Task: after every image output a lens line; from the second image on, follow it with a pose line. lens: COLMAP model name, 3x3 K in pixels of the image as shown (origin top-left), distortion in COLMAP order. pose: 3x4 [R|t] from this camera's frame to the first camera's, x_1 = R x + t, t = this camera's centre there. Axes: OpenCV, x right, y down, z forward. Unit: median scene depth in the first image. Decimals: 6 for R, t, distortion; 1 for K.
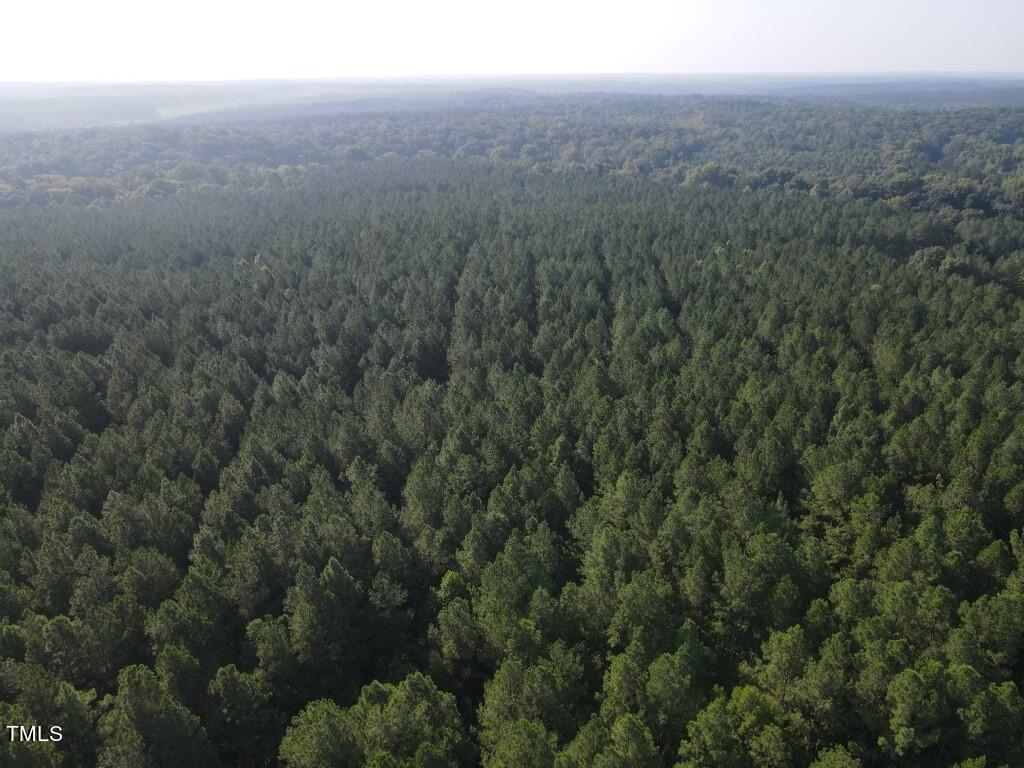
lens RADIAL K [[719.7, 0, 512.0], [0, 719.7, 384.0], [0, 0, 1]] dist [0.008378, 0.003253]
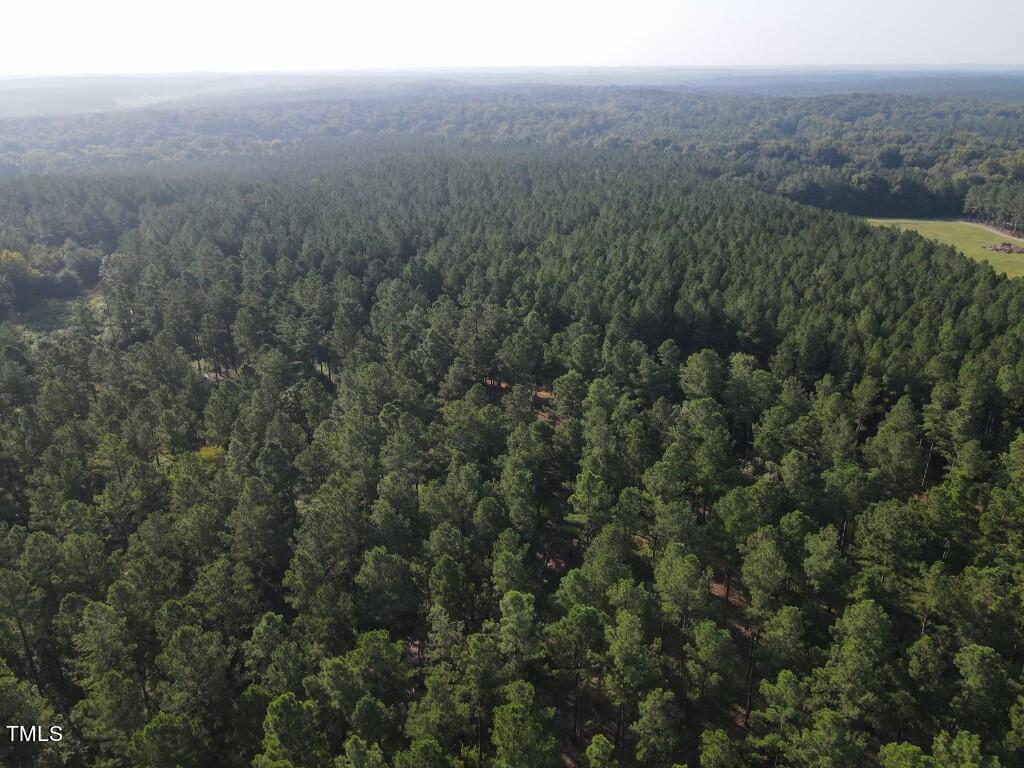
lens RADIAL K [[719.7, 0, 512.0], [0, 719.7, 384.0], [0, 0, 1]] dist [0.008378, 0.003253]
pose [[0.995963, -0.036621, 0.081958, -0.022350], [0.035949, 0.999307, 0.009659, 0.098747], [-0.082255, -0.006674, 0.996589, -0.226398]]
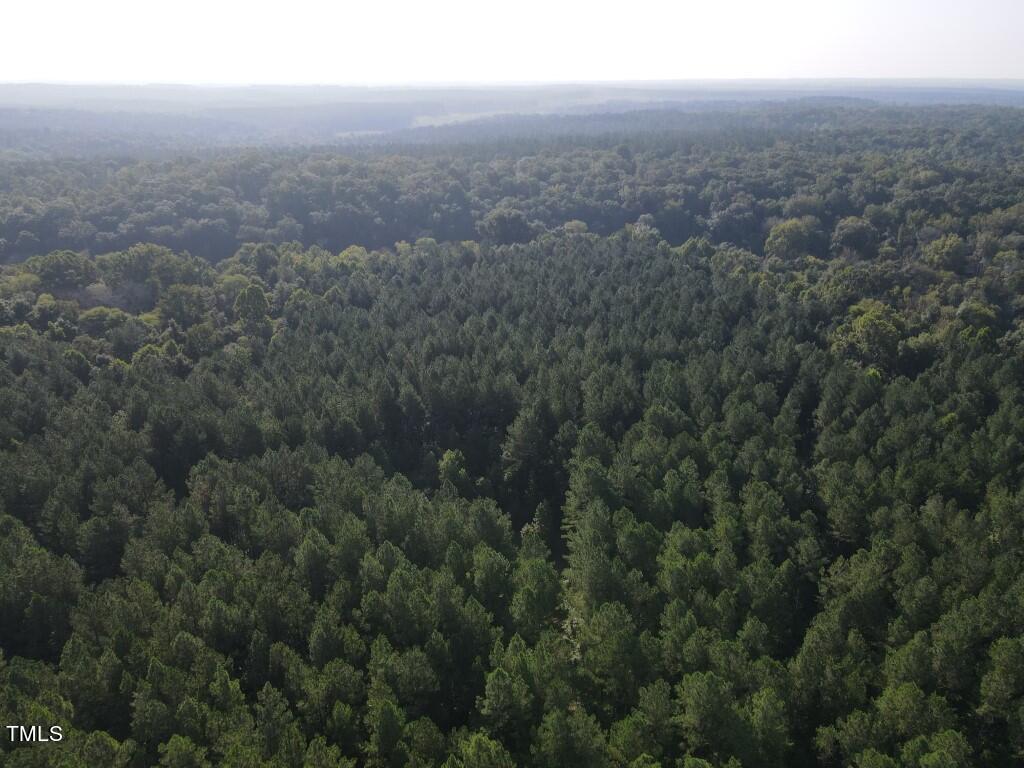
lens RADIAL K [[719.7, 0, 512.0], [0, 719.7, 384.0], [0, 0, 1]] dist [0.008378, 0.003253]
pose [[0.918951, 0.158793, -0.360990, 0.004335], [-0.160263, 0.986730, 0.026073, -0.188575], [0.360340, 0.033893, 0.932205, 0.432227]]
